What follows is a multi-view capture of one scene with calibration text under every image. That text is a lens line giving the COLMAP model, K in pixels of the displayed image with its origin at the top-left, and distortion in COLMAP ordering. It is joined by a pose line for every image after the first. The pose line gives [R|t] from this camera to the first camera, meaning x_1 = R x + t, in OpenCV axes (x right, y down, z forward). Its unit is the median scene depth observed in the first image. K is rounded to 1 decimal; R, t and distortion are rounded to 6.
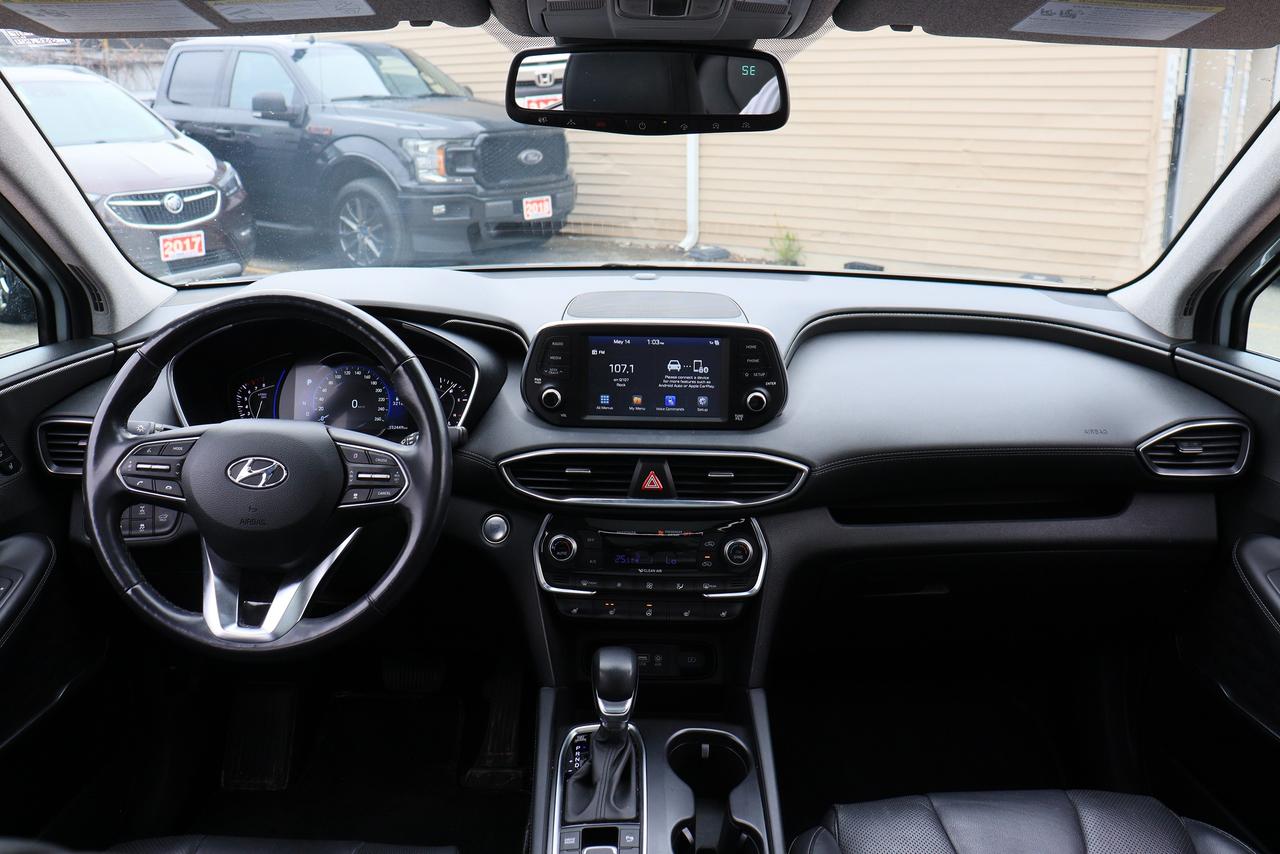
lens RADIAL K [[1058.6, 0, 640.0], [0, 1058.6, 427.0], [0, 0, 1]] dist [-0.140277, 0.001754]
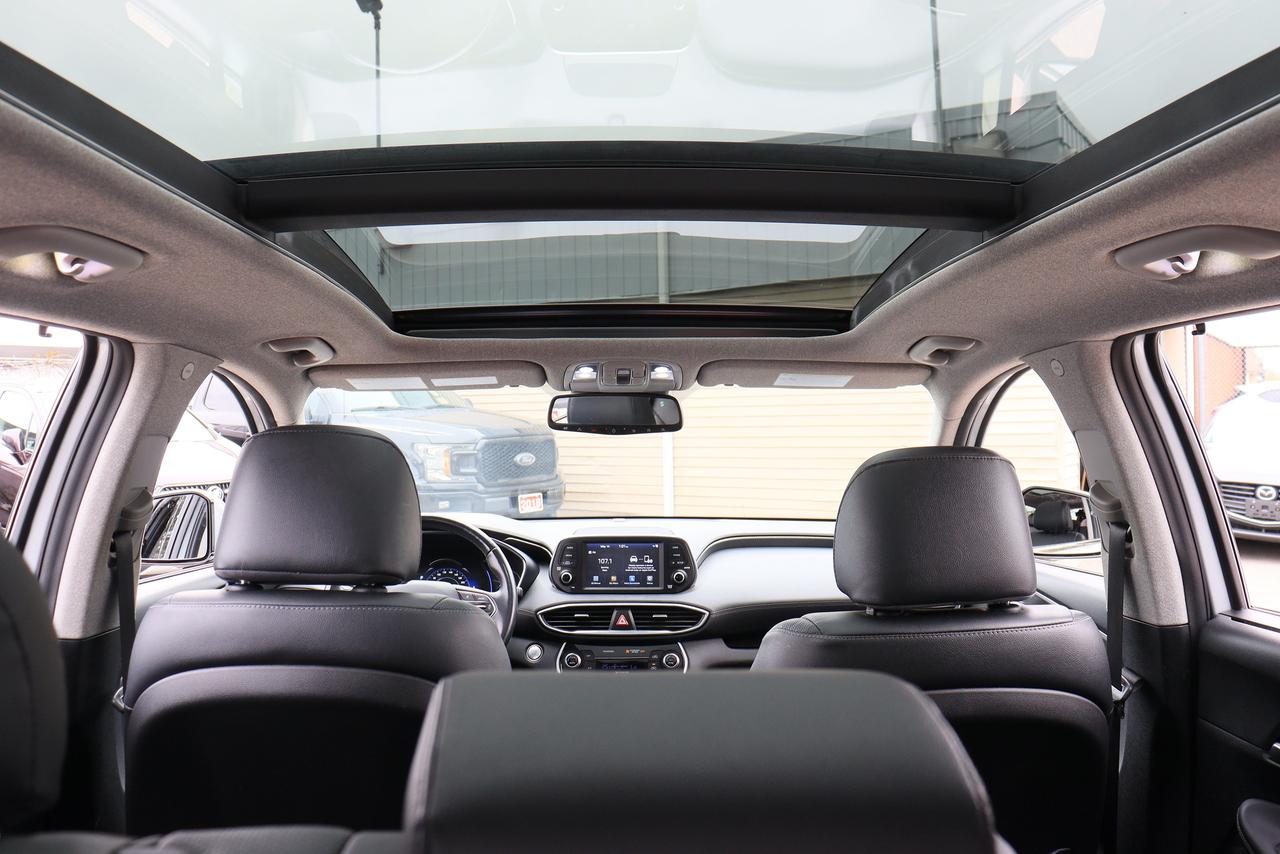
lens RADIAL K [[1058.6, 0, 640.0], [0, 1058.6, 427.0], [0, 0, 1]] dist [-0.140277, 0.001754]
pose [[0.999776, -0.012367, 0.017172, 0.014663], [0.016694, 0.959589, -0.280909, 0.235282], [-0.013004, 0.281133, 0.959581, -0.811022]]
